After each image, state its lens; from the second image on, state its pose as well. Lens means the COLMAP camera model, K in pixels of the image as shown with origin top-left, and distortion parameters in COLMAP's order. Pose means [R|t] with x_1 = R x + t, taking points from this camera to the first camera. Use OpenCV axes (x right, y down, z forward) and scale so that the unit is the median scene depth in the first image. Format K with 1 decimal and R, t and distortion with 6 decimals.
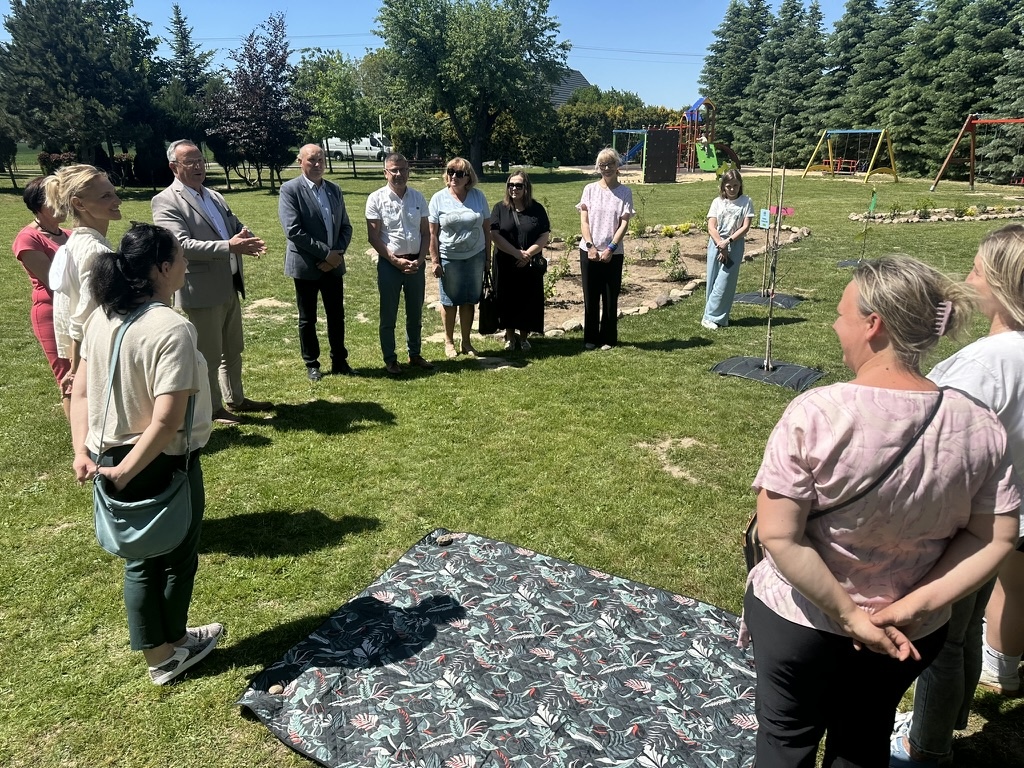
lens RADIAL K [[718.3, 0, 512.0], [0, 718.3, 384.0], [0, 0, 1]] dist [0.006401, -0.025897]
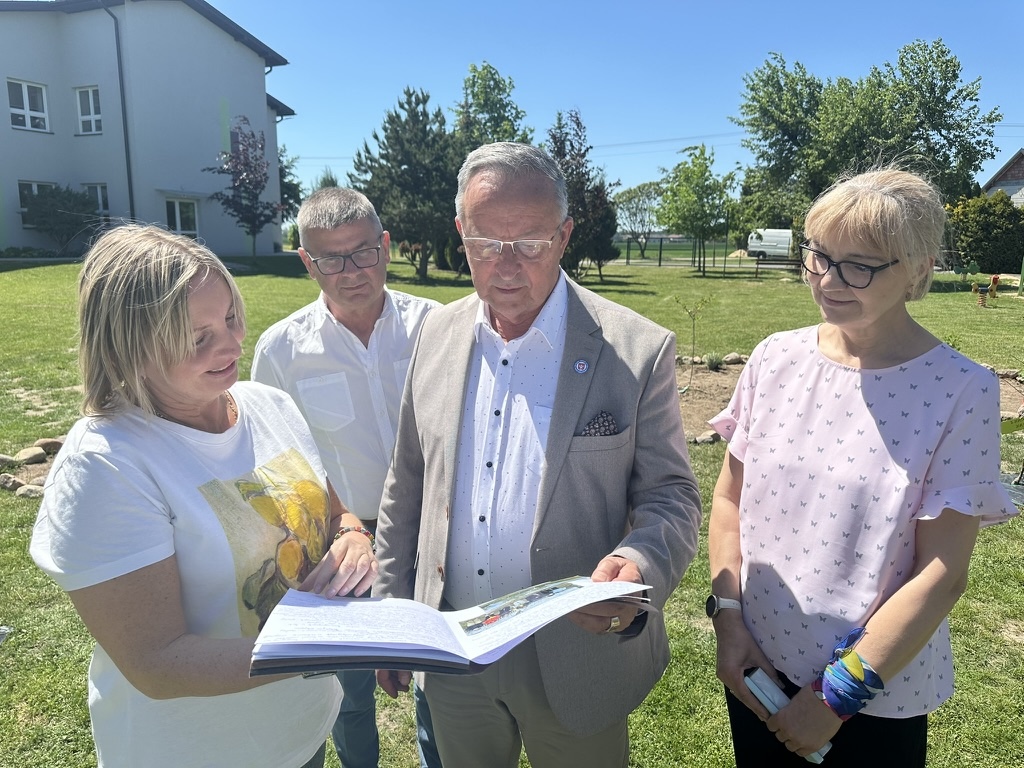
lens RADIAL K [[718.3, 0, 512.0], [0, 718.3, 384.0], [0, 0, 1]] dist [0.006401, -0.025897]
pose [[0.797894, 0.130257, -0.588557, 0.129777], [-0.206358, 0.976404, -0.063661, -0.039921], [0.566376, 0.172248, 0.805946, 0.131988]]
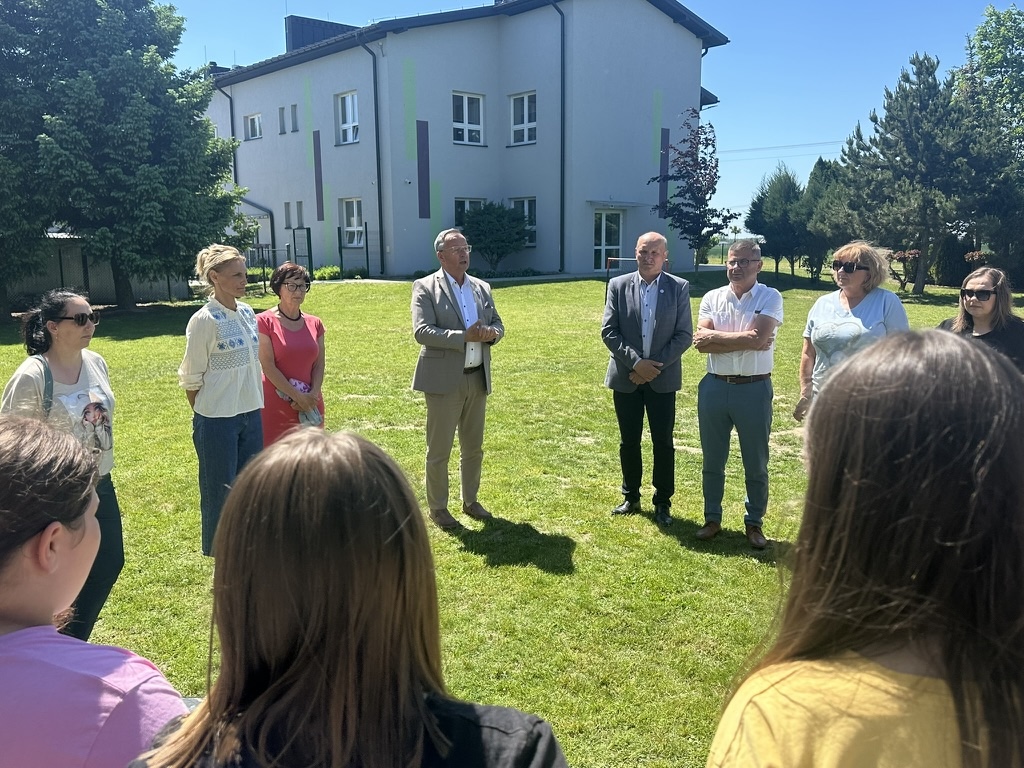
lens RADIAL K [[879.9, 0, 512.0], [0, 879.9, 384.0], [0, 0, 1]] dist [0.207265, -0.393824]
pose [[0.498231, 0.124656, -0.858037, 0.070140], [-0.264991, 0.964152, -0.013799, -0.012011], [0.825558, 0.234247, 0.513403, 0.040839]]
